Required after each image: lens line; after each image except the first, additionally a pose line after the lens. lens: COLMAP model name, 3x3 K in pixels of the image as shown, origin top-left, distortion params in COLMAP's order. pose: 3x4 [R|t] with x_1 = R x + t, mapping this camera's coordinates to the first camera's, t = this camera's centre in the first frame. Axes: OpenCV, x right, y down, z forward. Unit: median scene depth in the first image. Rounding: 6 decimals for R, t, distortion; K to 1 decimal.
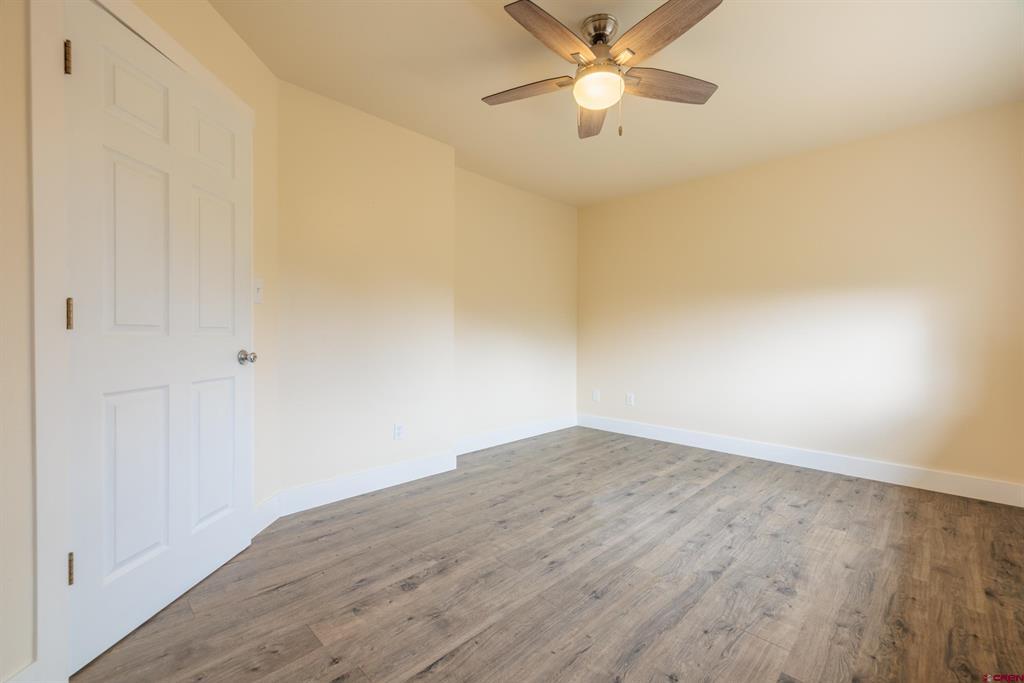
lens RADIAL K [[429.3, 0, 512.0], [0, 429.3, 338.2], [0, 0, 1]] dist [0.000461, 0.000239]
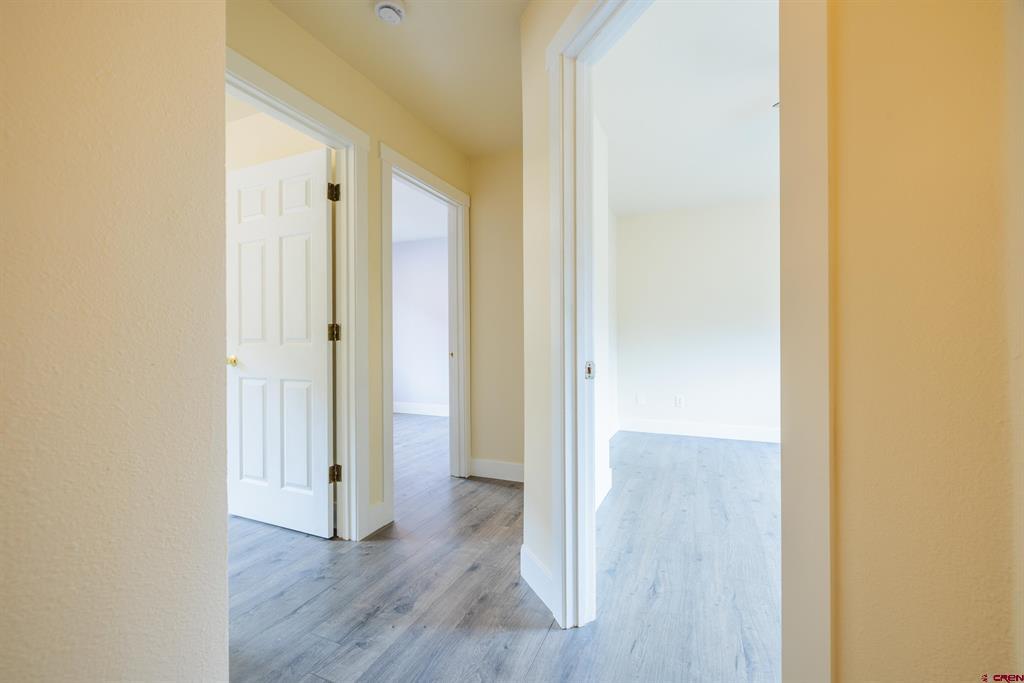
lens RADIAL K [[429.3, 0, 512.5], [0, 429.3, 338.6], [0, 0, 1]] dist [0.000461, 0.000239]
pose [[0.934440, -0.005038, 0.356086, -0.939706], [0.008978, 0.999915, -0.009413, -0.010276], [-0.356008, 0.011993, 0.934406, 0.304537]]
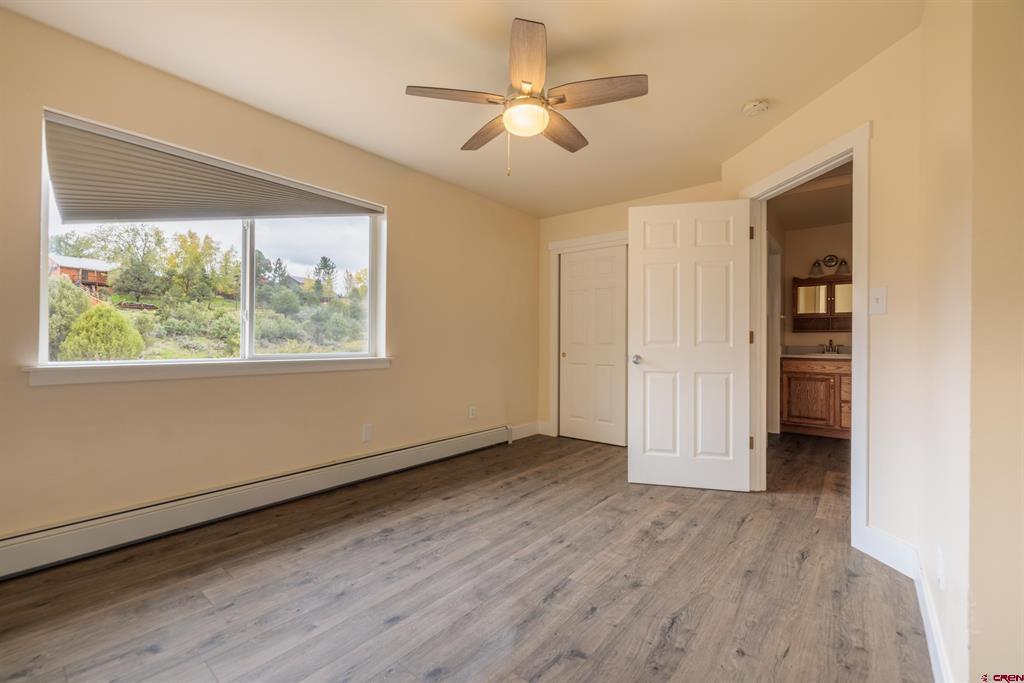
lens RADIAL K [[429.3, 0, 506.9], [0, 429.3, 342.5], [0, 0, 1]] dist [0.000461, 0.000239]
pose [[-0.996721, -0.011746, -0.080062, 0.286992], [-0.012423, 0.999891, 0.007966, -0.017342], [0.079960, 0.008935, -0.996758, 1.809040]]
